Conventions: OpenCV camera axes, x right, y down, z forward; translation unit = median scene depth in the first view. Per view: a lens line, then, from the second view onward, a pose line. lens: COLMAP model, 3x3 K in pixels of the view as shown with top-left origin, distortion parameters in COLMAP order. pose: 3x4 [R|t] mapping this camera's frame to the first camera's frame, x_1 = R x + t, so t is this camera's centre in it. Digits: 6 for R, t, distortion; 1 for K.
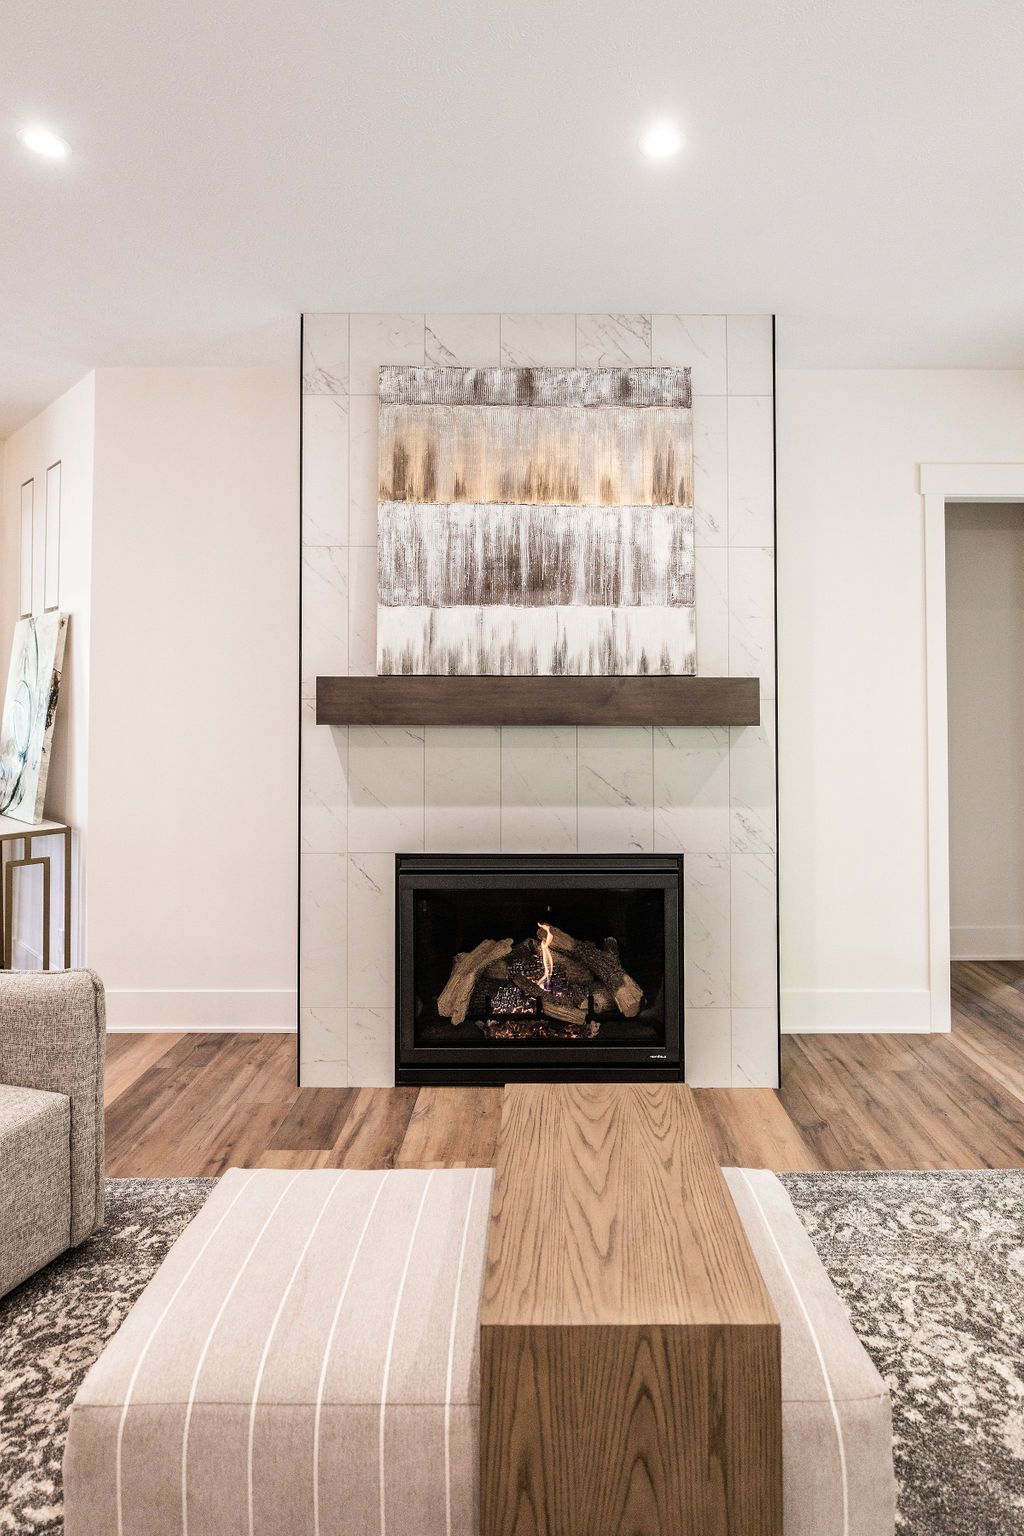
lens RADIAL K [[849.7, 0, 552.2], [0, 849.7, 685.9], [0, 0, 1]] dist [0.002939, 0.000276]
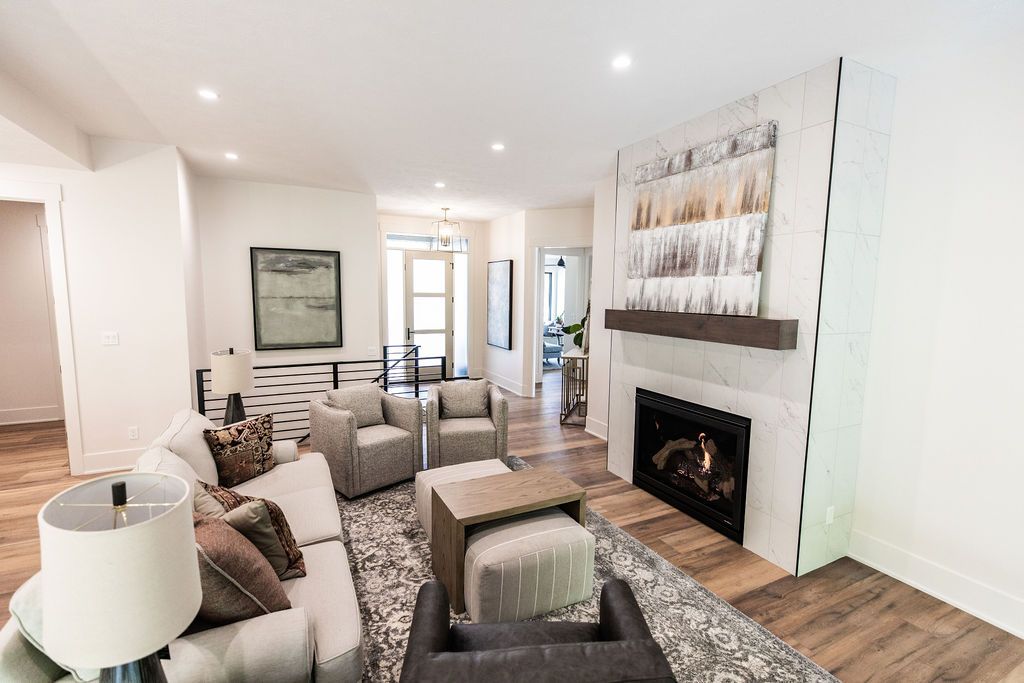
lens RADIAL K [[456.6, 0, 514.5], [0, 456.6, 344.0], [0, 0, 1]] dist [0.007873, -0.000704]
pose [[0.440917, 0.106026, -0.891263, 0.764734], [0.006169, 0.992617, 0.121136, -0.069624], [0.897527, -0.058909, 0.437008, 0.176024]]
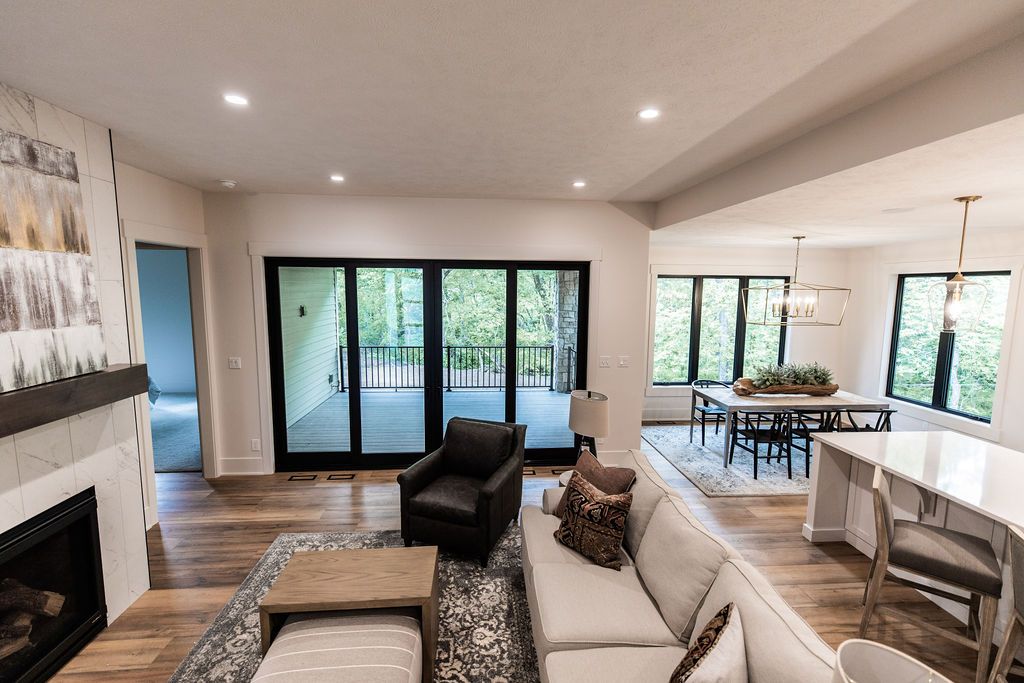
lens RADIAL K [[456.6, 0, 511.4], [0, 456.6, 341.2], [0, 0, 1]] dist [0.007873, -0.000704]
pose [[-0.065102, -0.116667, 0.991035, -0.684390], [-0.033188, 0.992846, 0.114700, -0.178302], [-0.997327, -0.025423, -0.068509, 0.327509]]
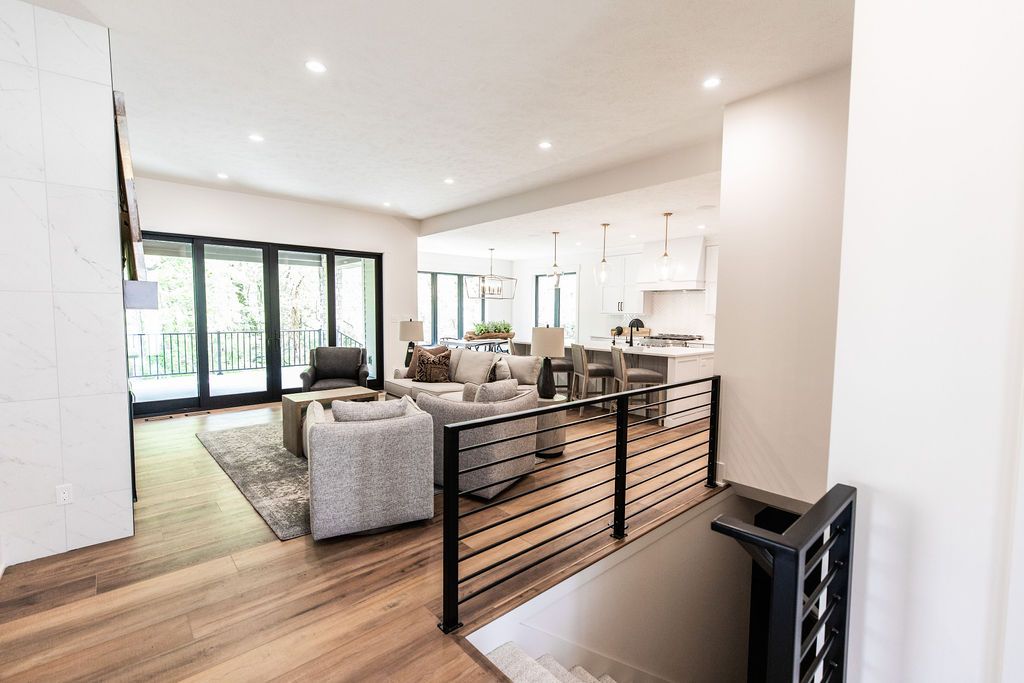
lens RADIAL K [[456.6, 0, 532.5], [0, 456.6, 344.6], [0, 0, 1]] dist [0.007873, -0.000704]
pose [[-0.683504, -0.058923, 0.727565, -1.438945], [-0.020915, 0.997908, 0.061168, 0.036289], [-0.729647, 0.026591, -0.683307, 1.031649]]
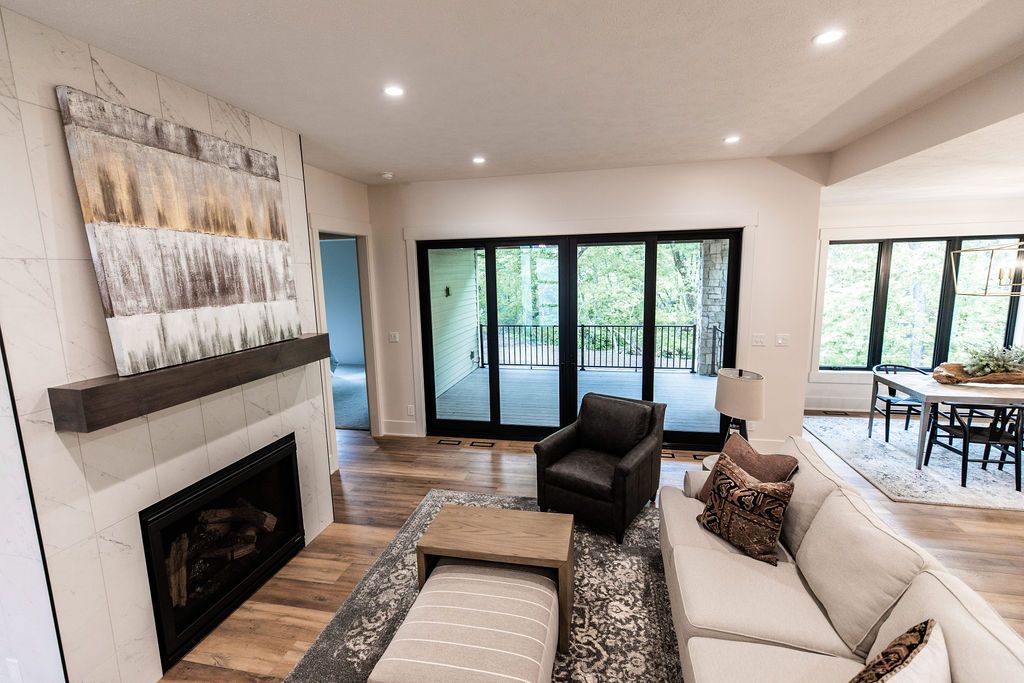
lens RADIAL K [[456.6, 0, 512.3], [0, 456.6, 340.4], [0, 0, 1]] dist [0.007873, -0.000704]
pose [[0.218940, -0.153035, 0.963663, -0.680796], [-0.000528, 0.987605, 0.156957, -0.157756], [-0.975738, -0.034873, 0.216145, 0.333927]]
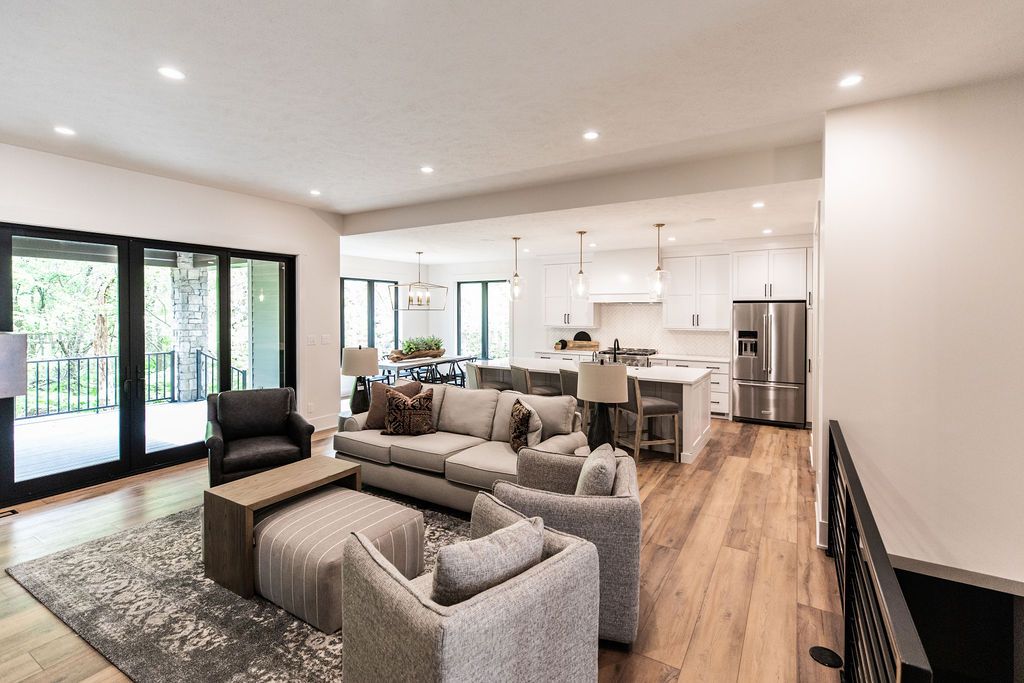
lens RADIAL K [[456.6, 0, 531.6], [0, 456.6, 322.8], [0, 0, 1]] dist [0.007873, -0.000704]
pose [[-0.868295, -0.013739, 0.495857, -0.855949], [-0.011153, 0.999904, 0.008175, -0.034878], [-0.495922, 0.001568, -0.868366, 1.078332]]
